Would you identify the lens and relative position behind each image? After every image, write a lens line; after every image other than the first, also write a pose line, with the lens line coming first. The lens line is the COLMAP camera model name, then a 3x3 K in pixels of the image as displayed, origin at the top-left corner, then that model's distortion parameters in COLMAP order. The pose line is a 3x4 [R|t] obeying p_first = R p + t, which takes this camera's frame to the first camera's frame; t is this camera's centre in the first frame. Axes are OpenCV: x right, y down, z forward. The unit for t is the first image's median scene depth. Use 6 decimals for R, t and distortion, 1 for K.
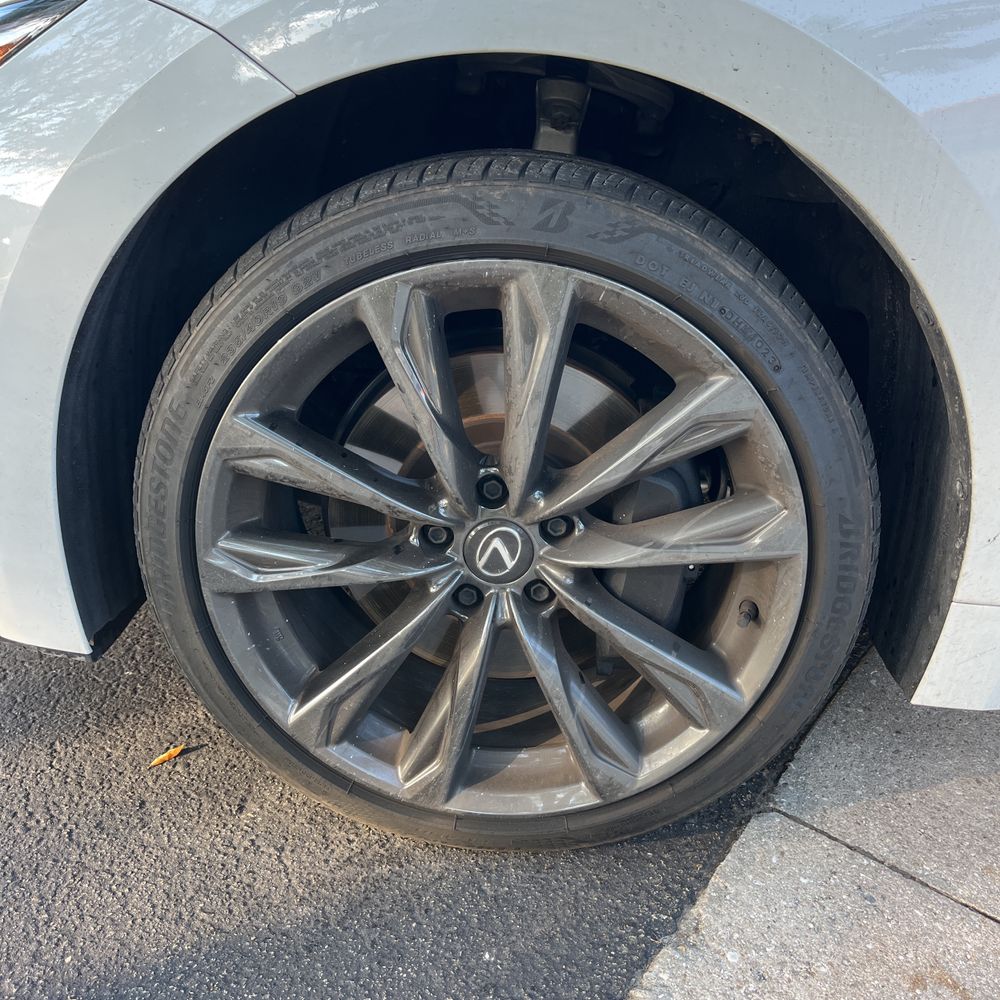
lens RADIAL K [[1002.3, 0, 500.0], [0, 1002.3, 500.0], [0, 0, 1]] dist [0.011845, -0.000271]
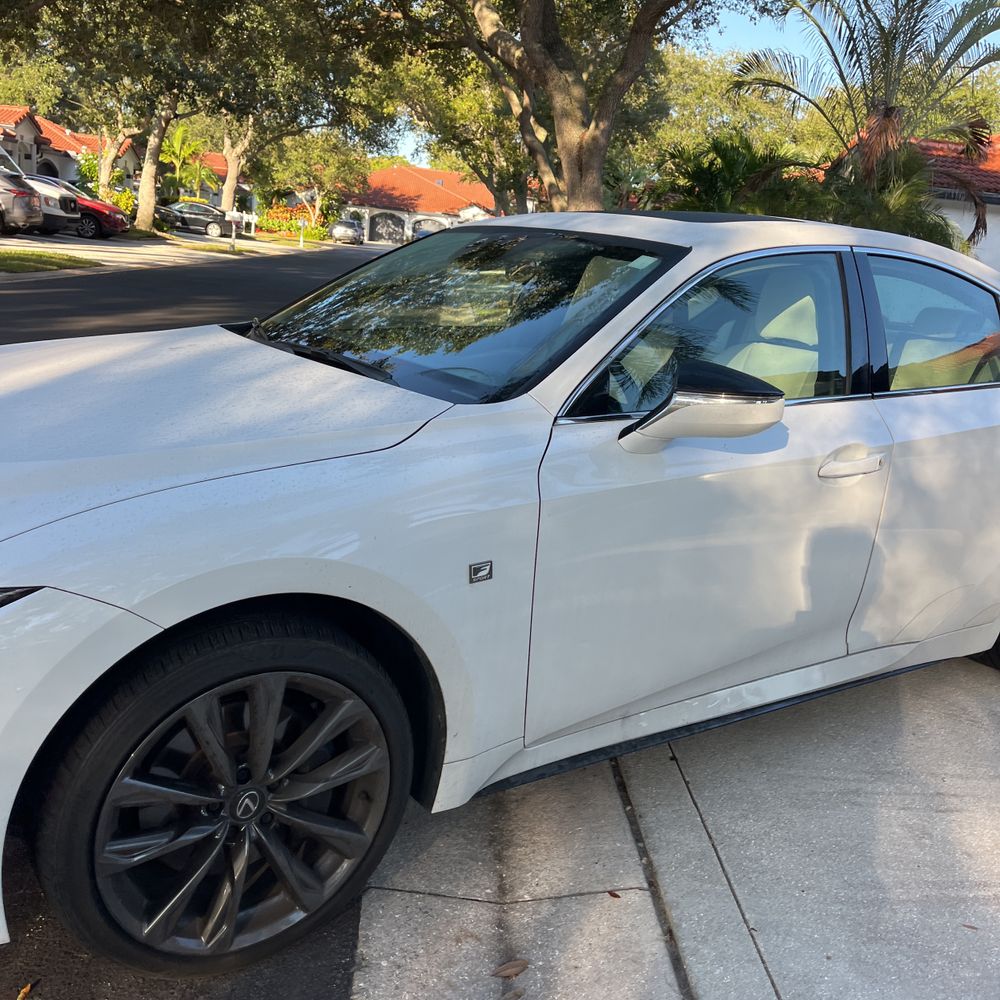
lens RADIAL K [[1034.0, 0, 489.2], [0, 1034.0, 499.7], [0, 0, 1]] dist [0.010136, 0.012064]
pose [[0.790753, -0.136365, 0.596753, -0.750800], [0.180142, 0.983542, -0.013953, -0.419153], [-0.585028, 0.118533, 0.802304, -0.961620]]
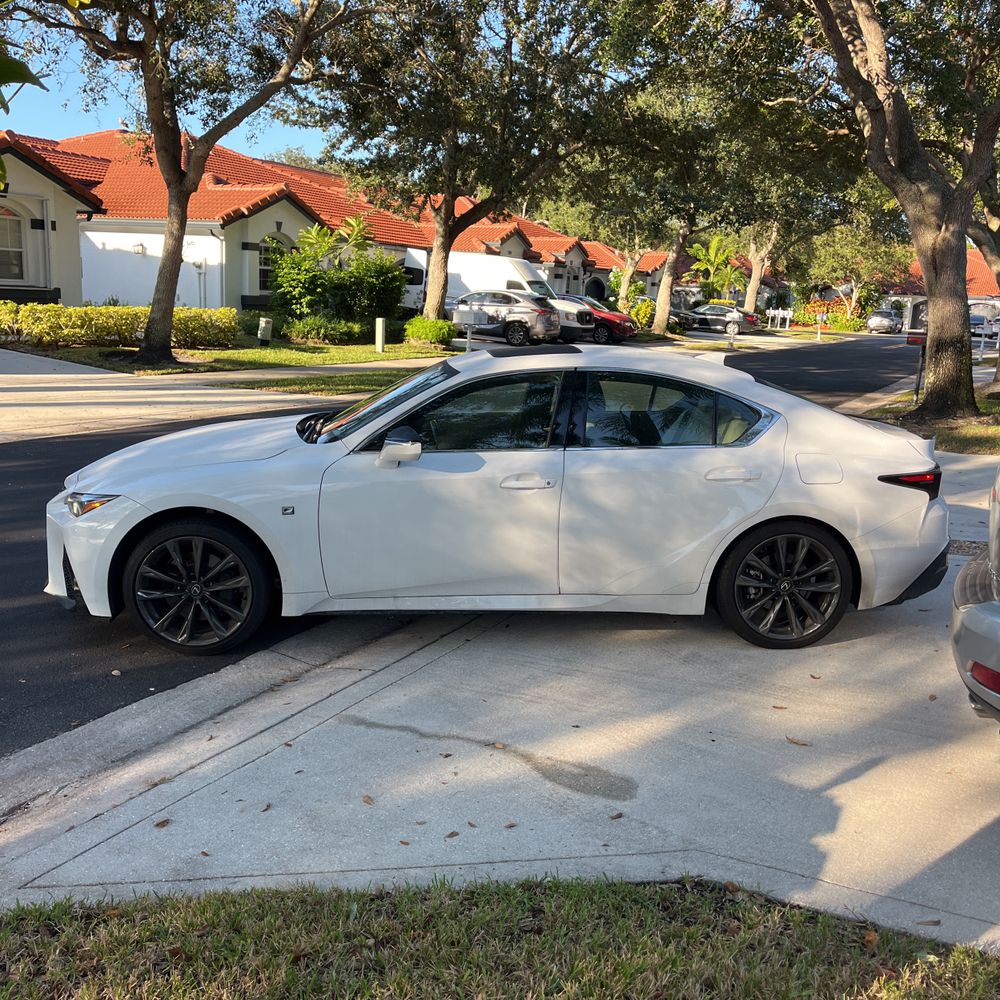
lens RADIAL K [[1036.2, 0, 481.1], [0, 1036.2, 499.1], [0, 0, 1]] dist [0.040946, -0.100629]
pose [[0.992961, -0.049899, 0.107414, 0.914351], [0.067724, 0.983236, -0.169297, 0.603494], [-0.097165, 0.175379, 0.979694, -4.517738]]
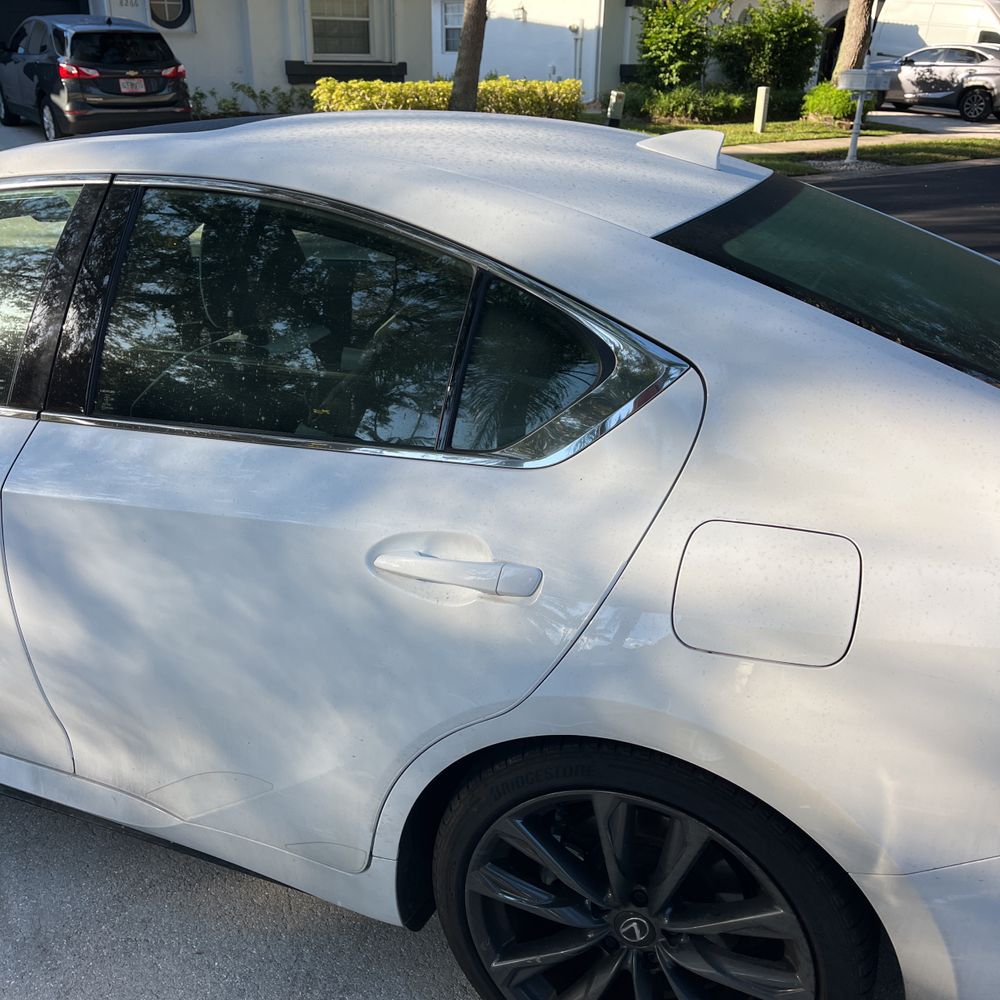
lens RADIAL K [[1023.9, 0, 459.6], [0, 1023.9, 501.7], [0, 0, 1]] dist [0.046906, -0.055902]
pose [[0.937569, 0.076664, -0.339246, 3.366344], [-0.070019, 0.997039, 0.031804, -0.506633], [0.340680, -0.006065, 0.940160, -0.805989]]
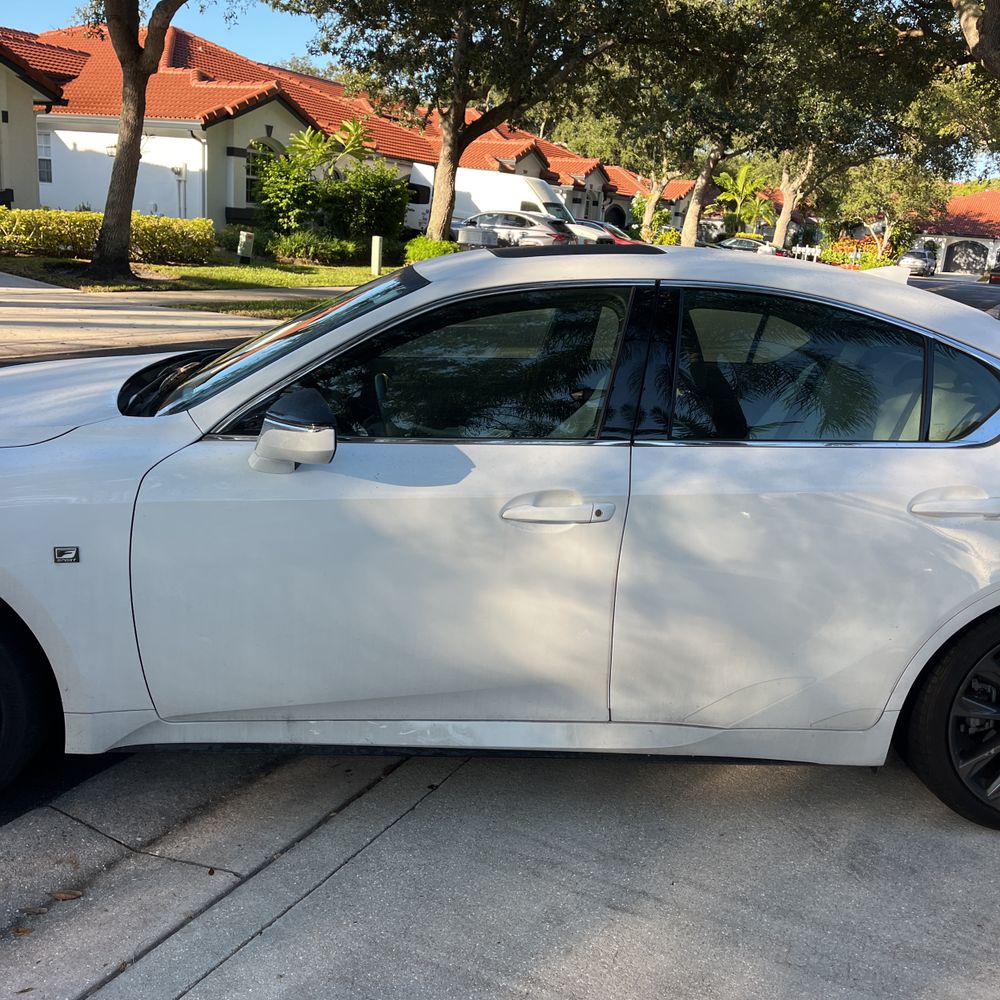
lens RADIAL K [[1034.0, 0, 489.2], [0, 1034.0, 499.7], [0, 0, 1]] dist [0.010136, 0.012064]
pose [[0.993862, -0.025884, 0.107557, 1.278518], [0.037224, 0.993797, -0.104798, -0.130194], [-0.104178, 0.108159, 0.988660, -1.900360]]
